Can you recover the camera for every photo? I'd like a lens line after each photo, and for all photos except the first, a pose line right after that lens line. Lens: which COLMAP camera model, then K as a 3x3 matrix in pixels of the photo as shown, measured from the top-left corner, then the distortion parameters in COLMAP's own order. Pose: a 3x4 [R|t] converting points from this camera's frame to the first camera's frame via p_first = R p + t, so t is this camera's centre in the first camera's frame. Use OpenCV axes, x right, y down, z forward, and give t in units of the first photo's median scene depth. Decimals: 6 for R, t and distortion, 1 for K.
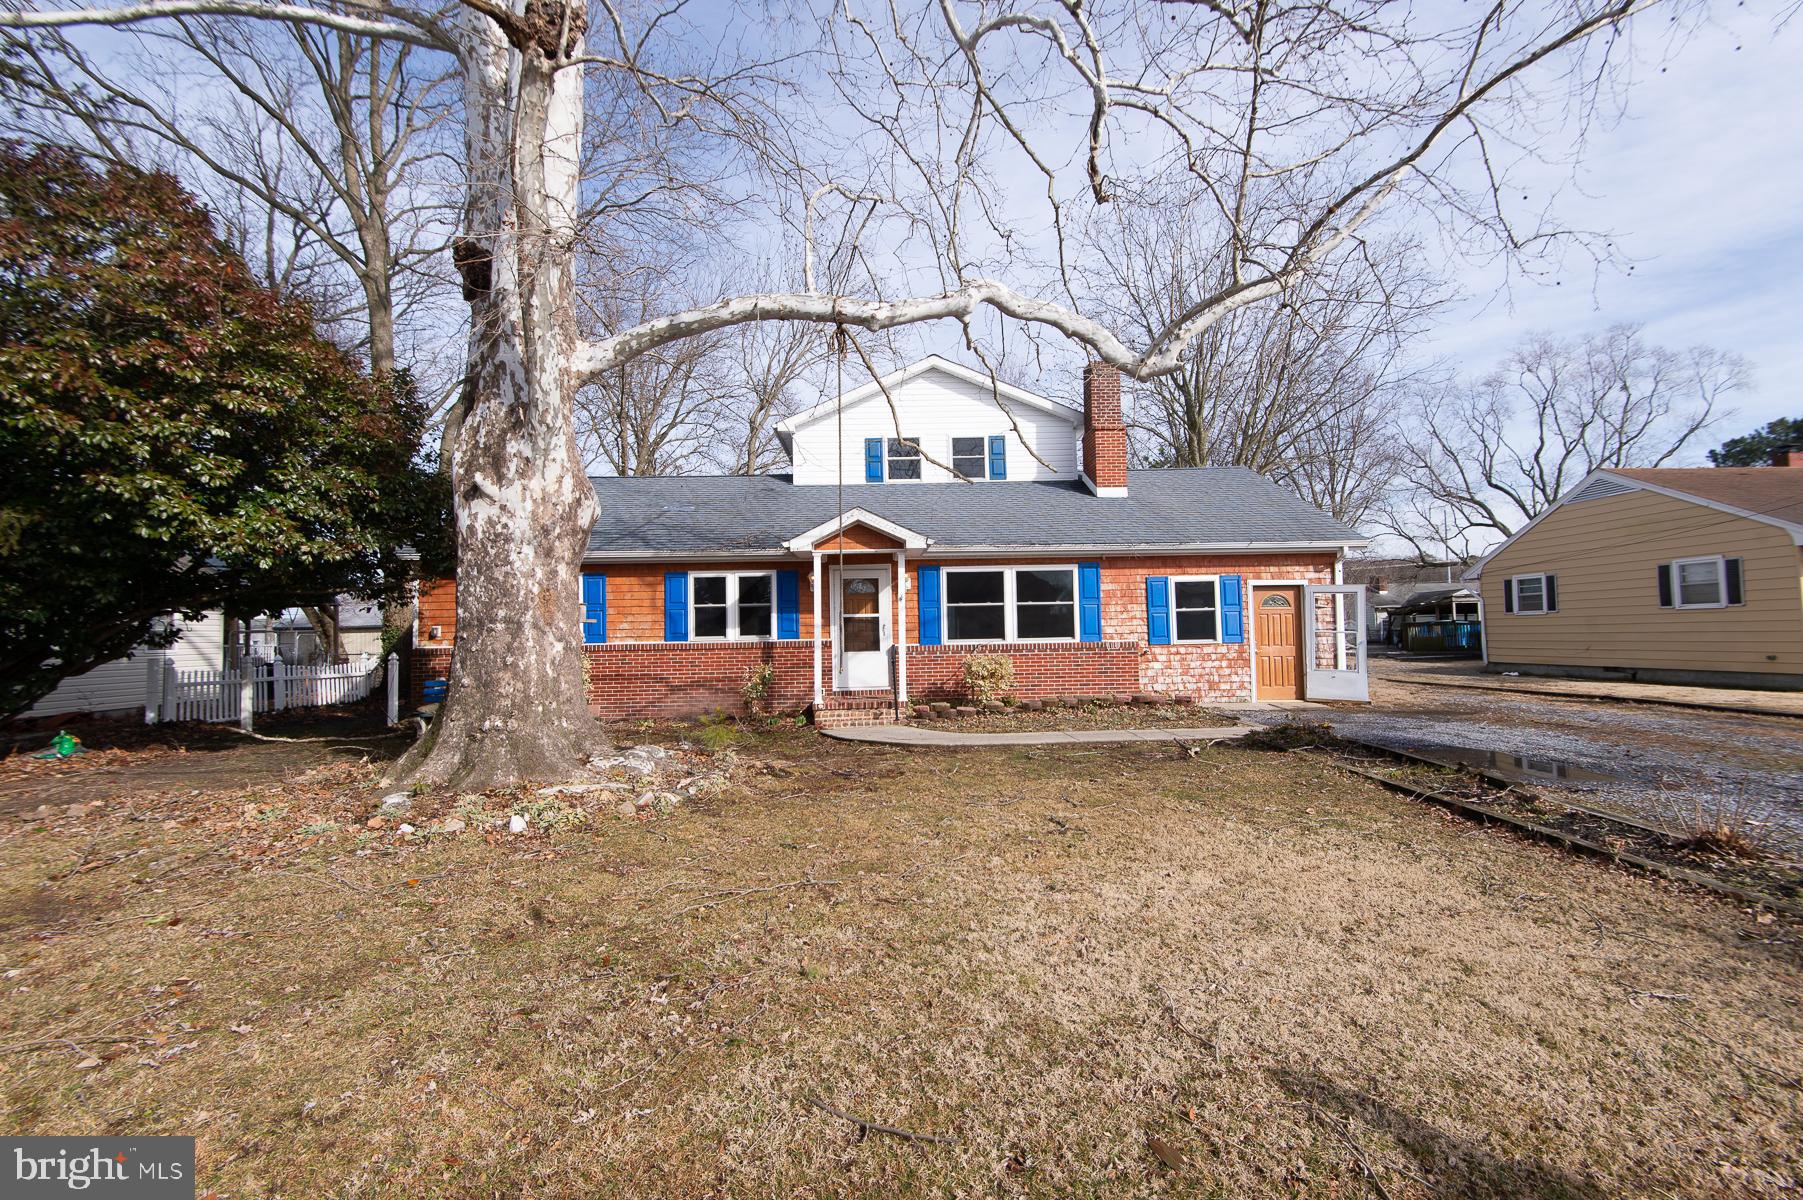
lens RADIAL K [[800.2, 0, 907.0], [0, 800.2, 599.3], [0, 0, 1]] dist [0.035561, -0.019951]
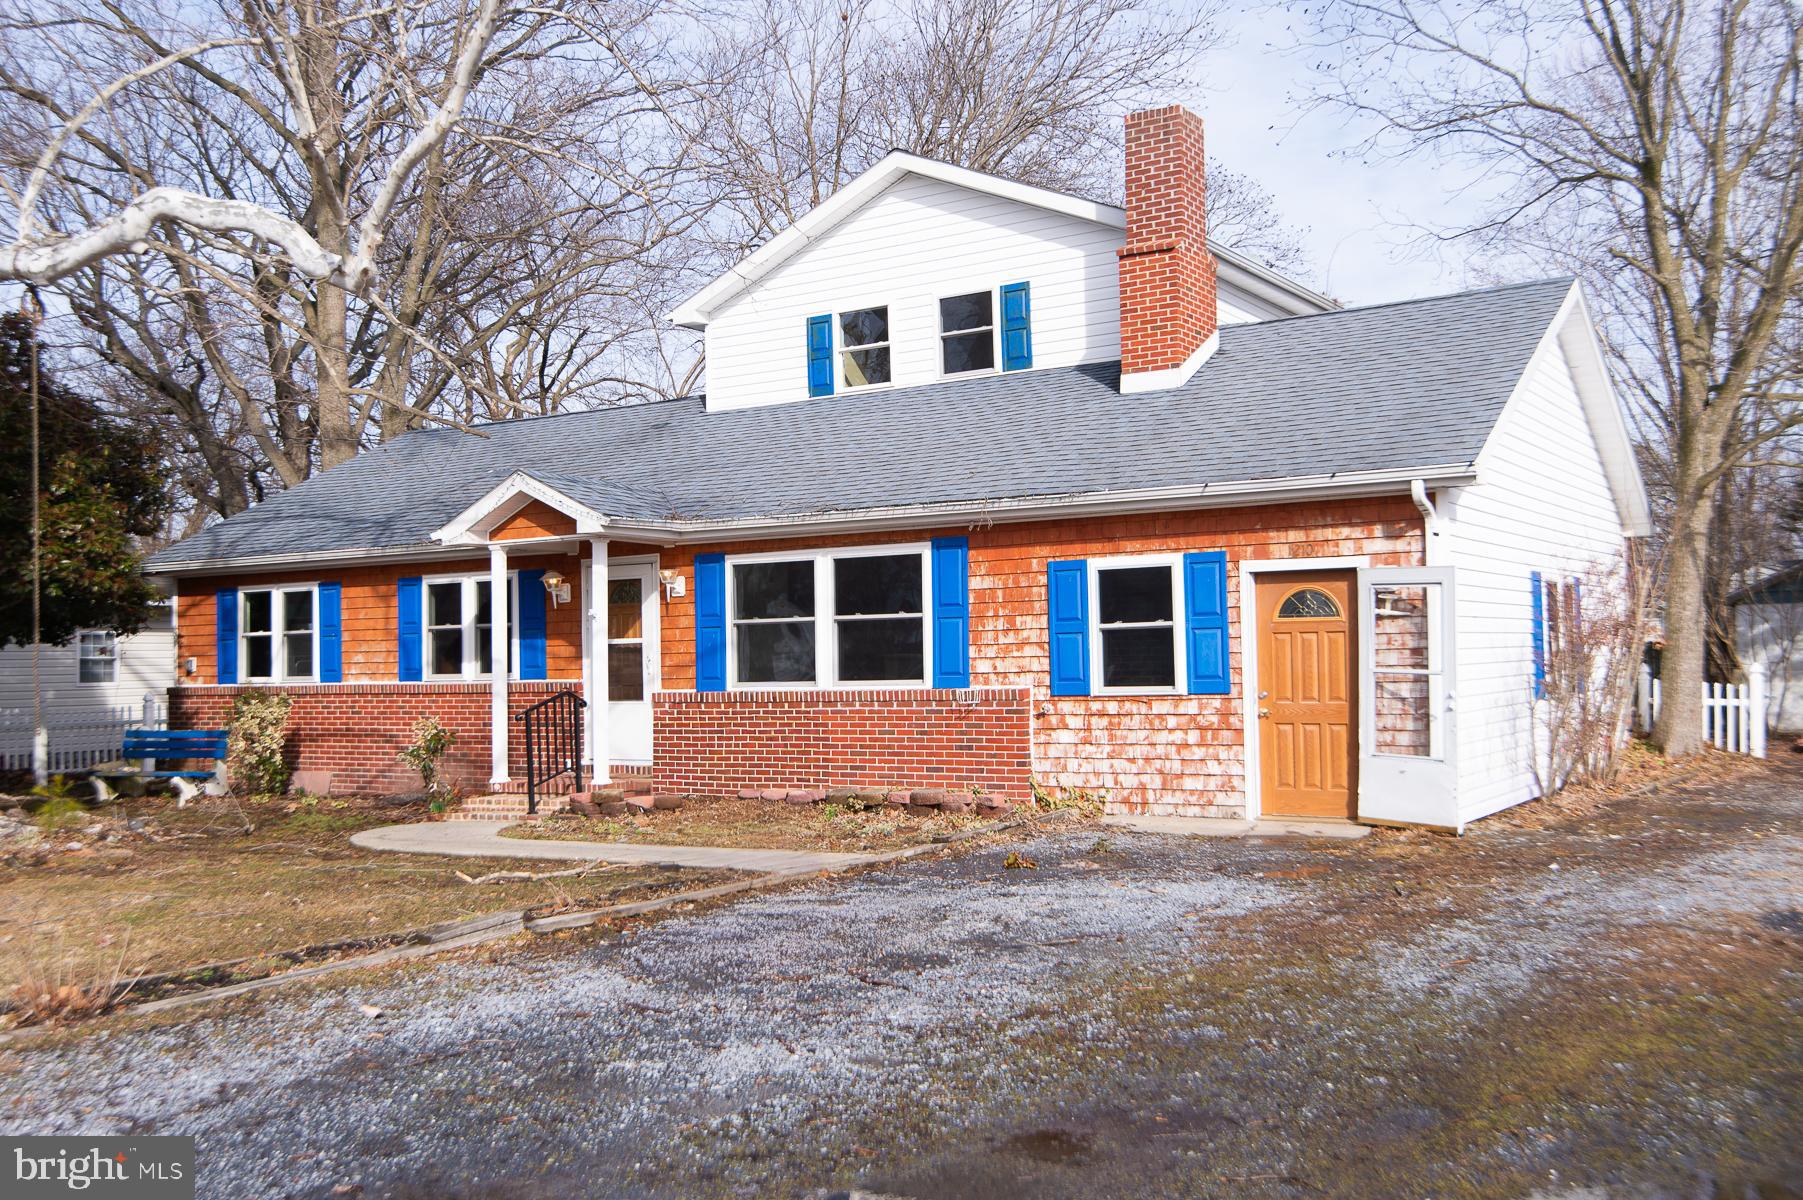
lens RADIAL K [[1724.5, 0, 896.0], [0, 1724.5, 590.0], [0, 0, 1]] dist [0.034439, 0.022149]
pose [[0.821248, -0.021430, -0.570168, 0.841691], [0.027884, 0.999608, 0.002592, -0.015530], [0.569889, -0.018027, 0.821524, 0.051530]]
